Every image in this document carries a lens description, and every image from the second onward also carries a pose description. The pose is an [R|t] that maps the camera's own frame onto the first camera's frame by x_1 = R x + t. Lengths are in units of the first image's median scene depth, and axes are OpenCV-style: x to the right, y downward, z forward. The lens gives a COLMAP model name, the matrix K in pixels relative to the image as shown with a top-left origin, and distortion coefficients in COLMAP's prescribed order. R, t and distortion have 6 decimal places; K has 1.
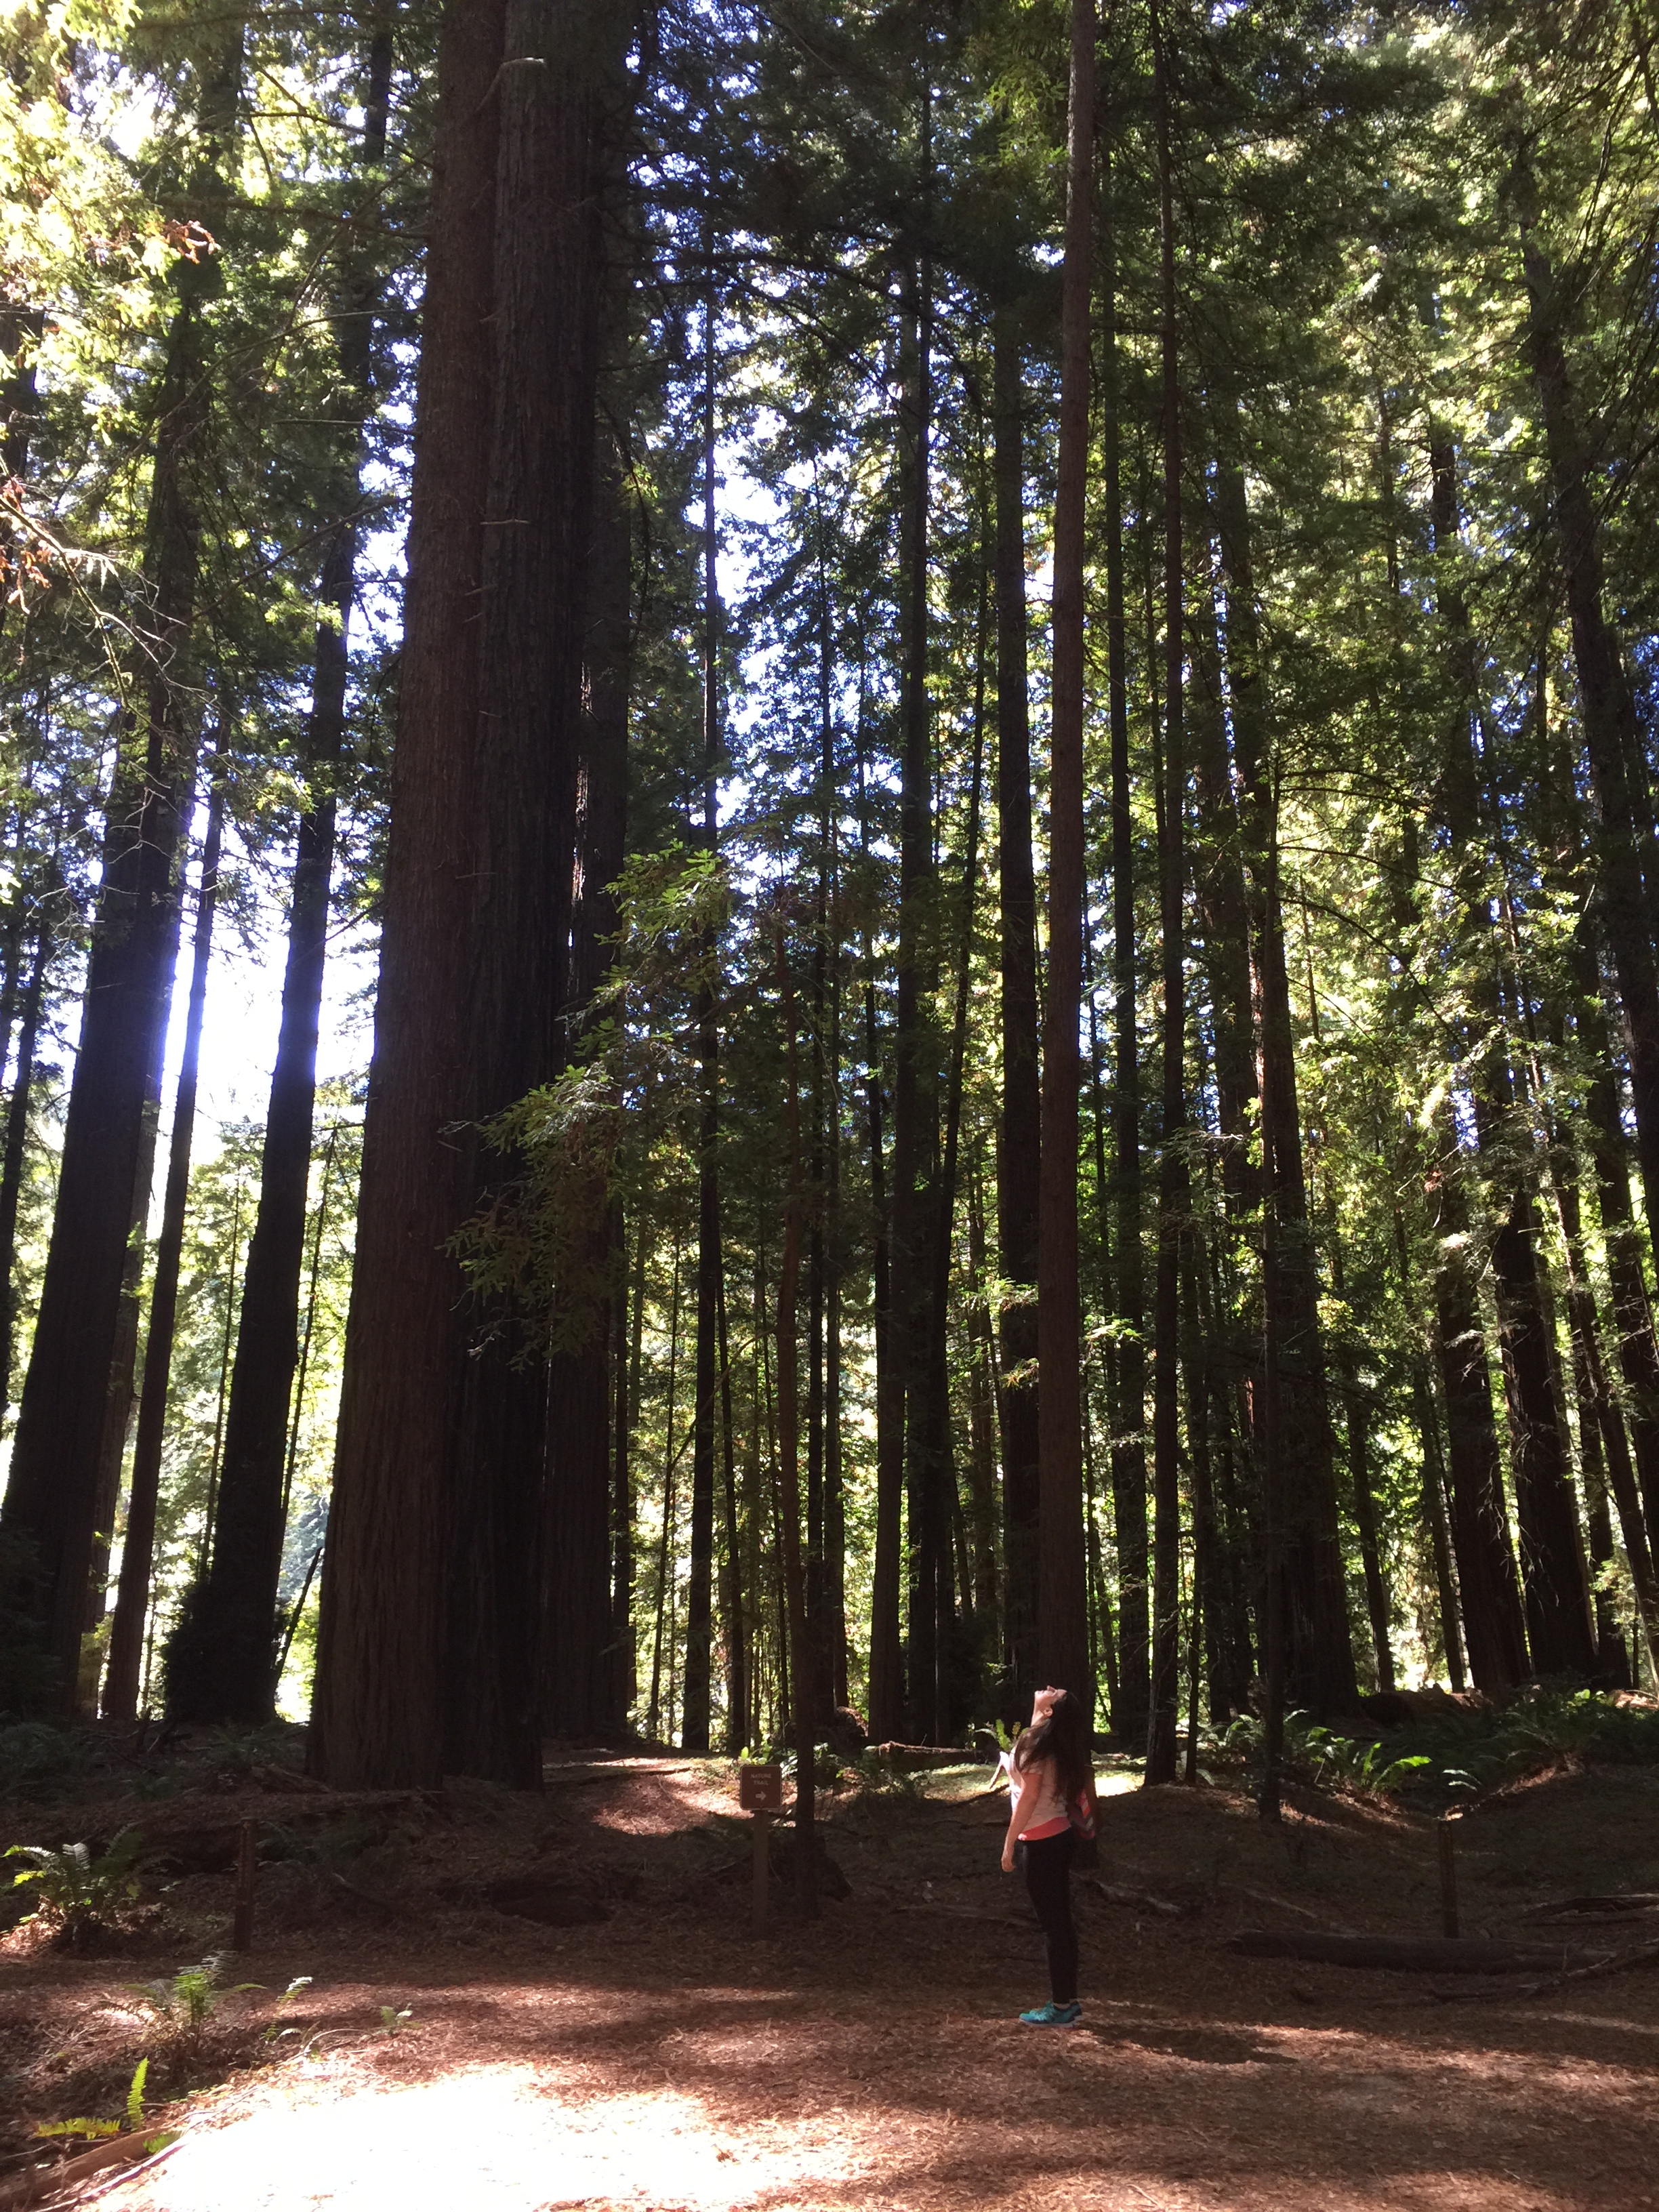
lens RADIAL K [[1863.3, 0, 823.5], [0, 1863.3, 1104.6], [0, 0, 1]] dist [0.090917, -0.111648]
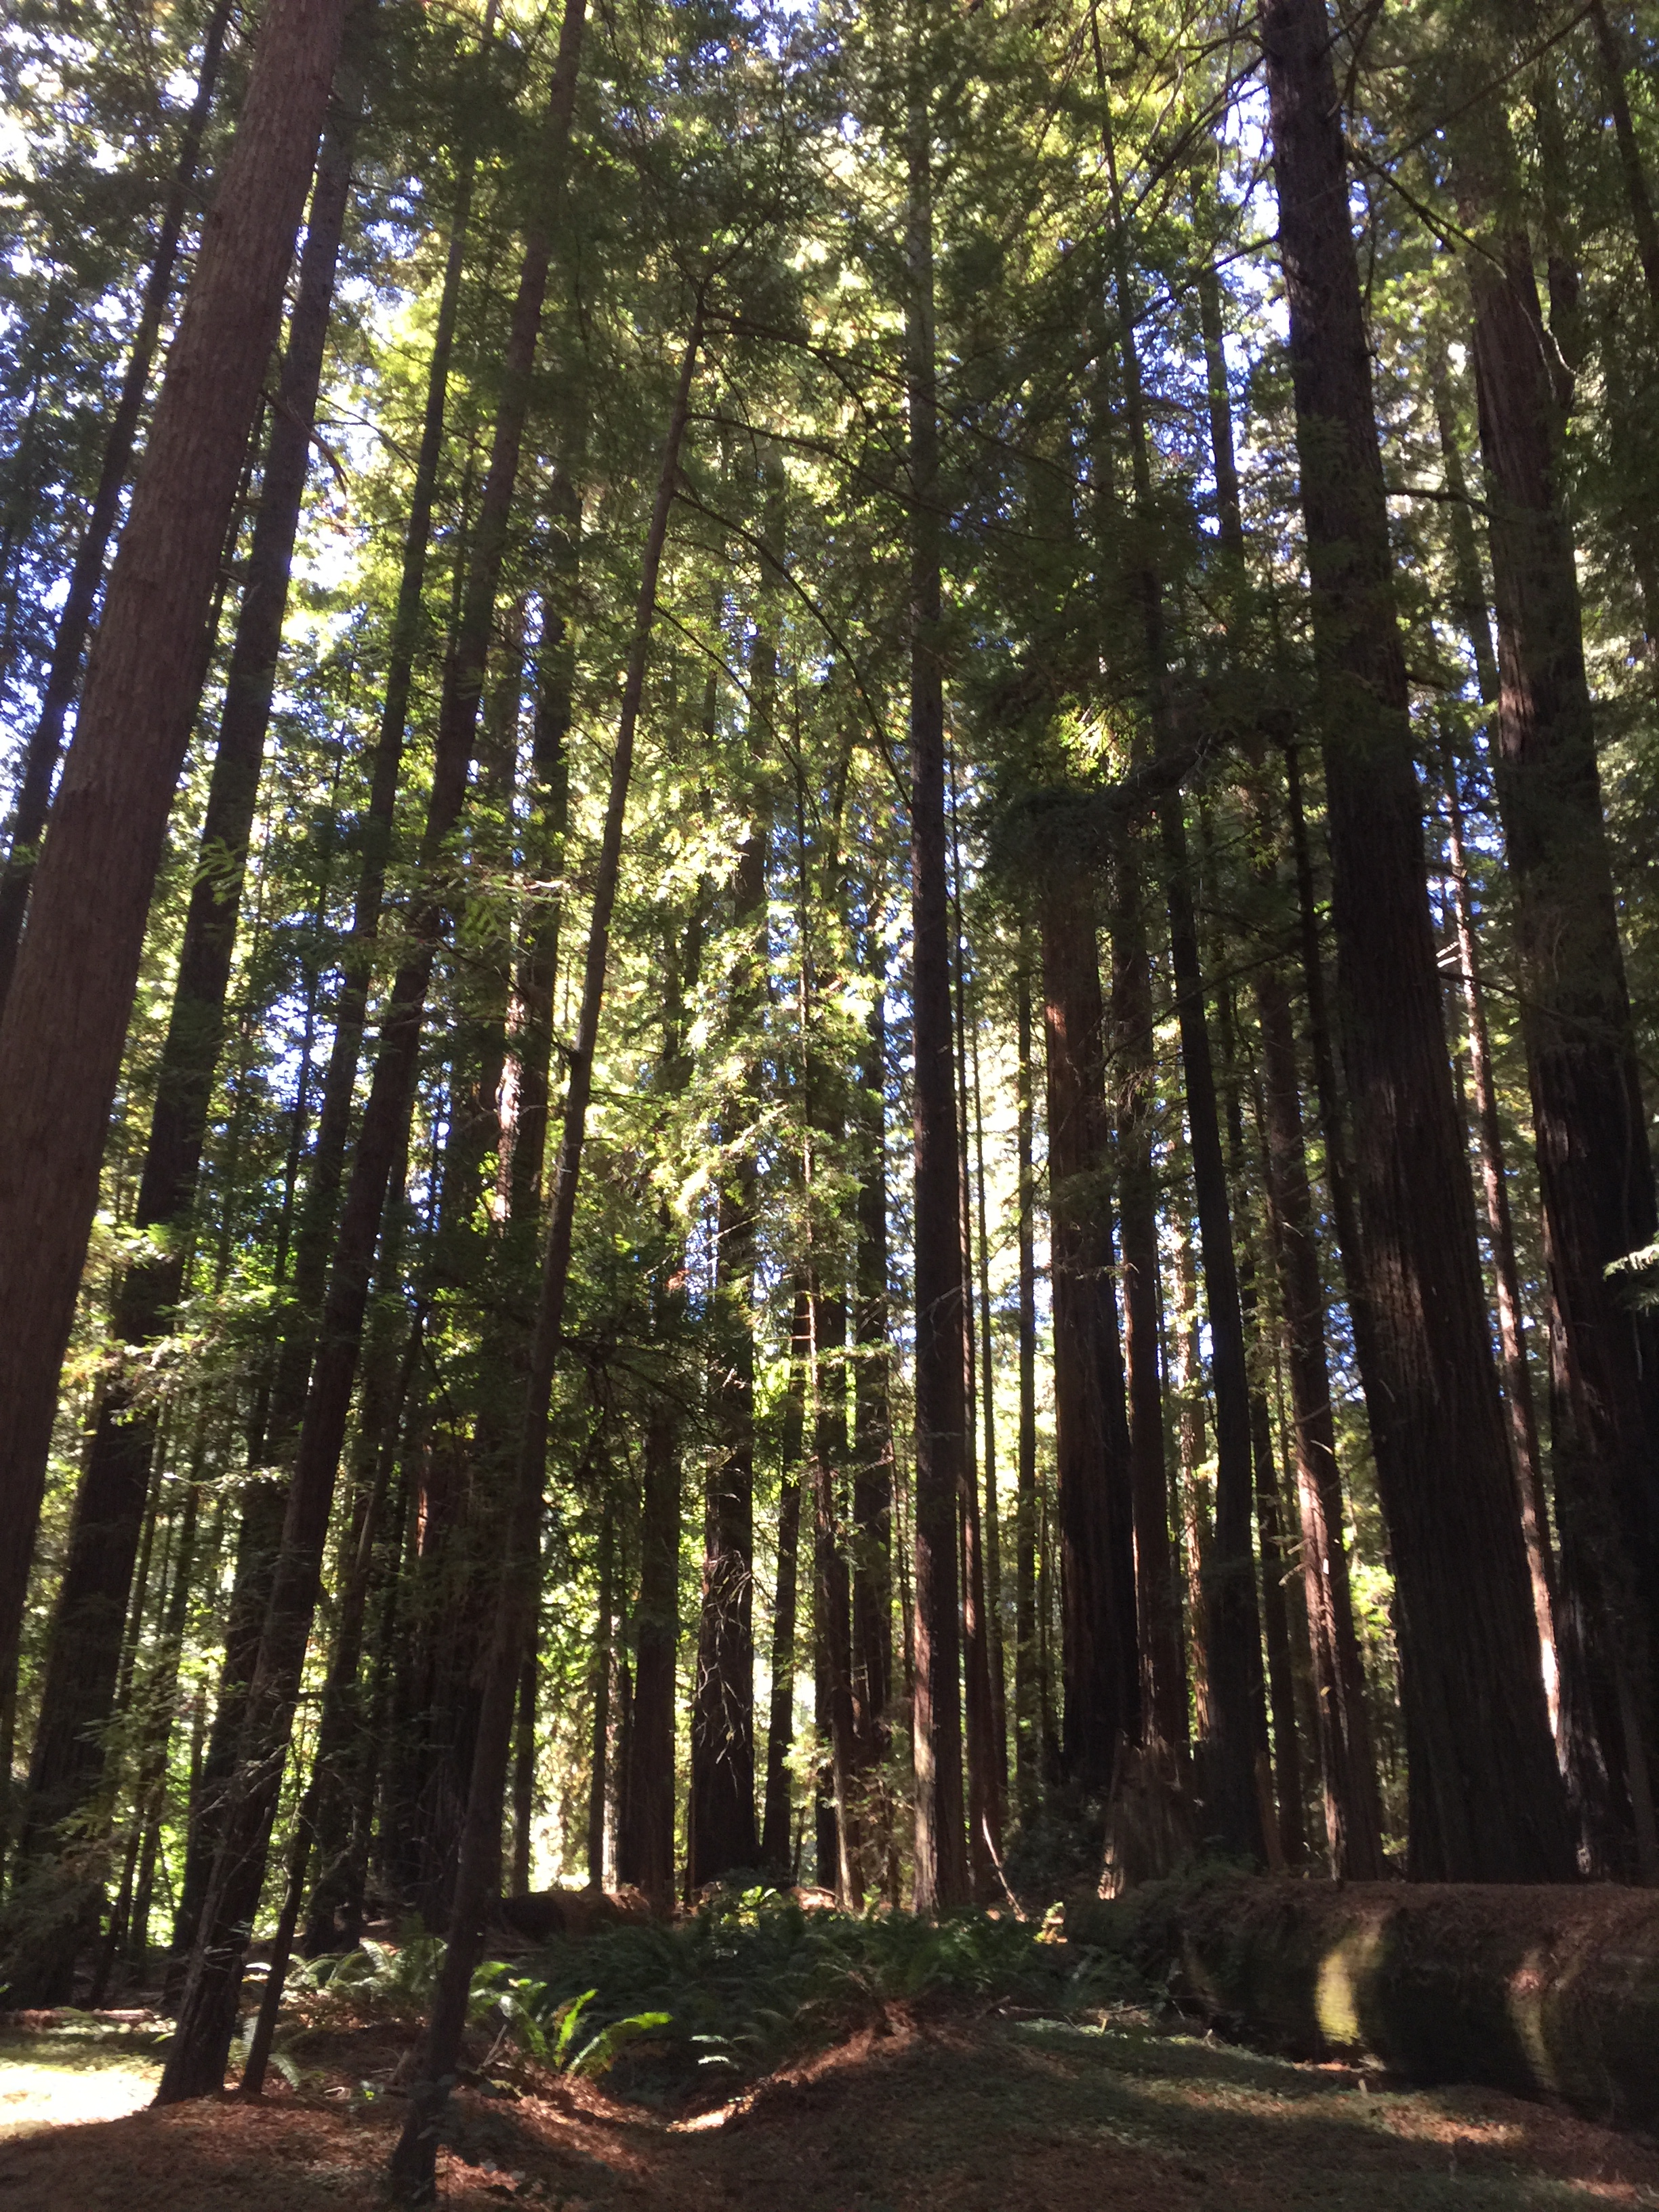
lens RADIAL K [[1863.3, 0, 834.4], [0, 1863.3, 1101.0], [0, 0, 1]] dist [0.090917, -0.111648]
pose [[0.902415, 0.172716, 0.394735, 0.026014], [-0.135618, 0.983435, -0.120262, 0.040687], [-0.408968, 0.054993, 0.910890, 0.134760]]
